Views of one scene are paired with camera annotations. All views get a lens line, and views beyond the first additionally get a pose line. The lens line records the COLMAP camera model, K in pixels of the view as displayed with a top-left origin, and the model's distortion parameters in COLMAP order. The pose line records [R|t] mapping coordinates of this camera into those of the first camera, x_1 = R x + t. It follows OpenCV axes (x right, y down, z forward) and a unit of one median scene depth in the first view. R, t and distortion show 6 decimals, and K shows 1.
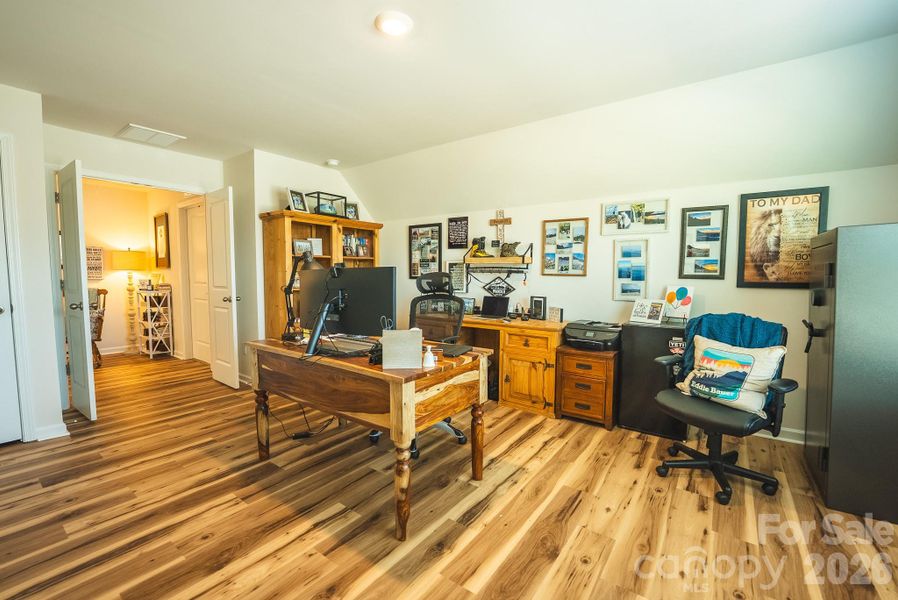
lens RADIAL K [[373.8, 0, 450.5], [0, 373.8, 301.5], [0, 0, 1]] dist [-0.018938, -0.000088]
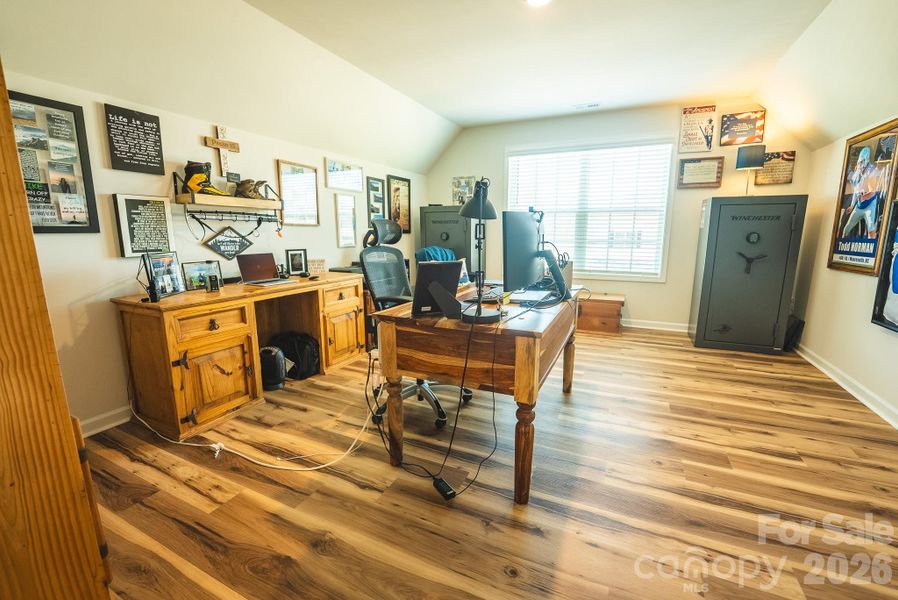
lens RADIAL K [[373.8, 0, 451.3], [0, 373.8, 297.6], [0, 0, 1]] dist [-0.018938, -0.000088]
pose [[-0.181011, -0.179289, 0.967001, -0.636209], [0.067000, 0.978710, 0.194002, -0.042997], [-0.981196, 0.099906, -0.165144, 0.722013]]
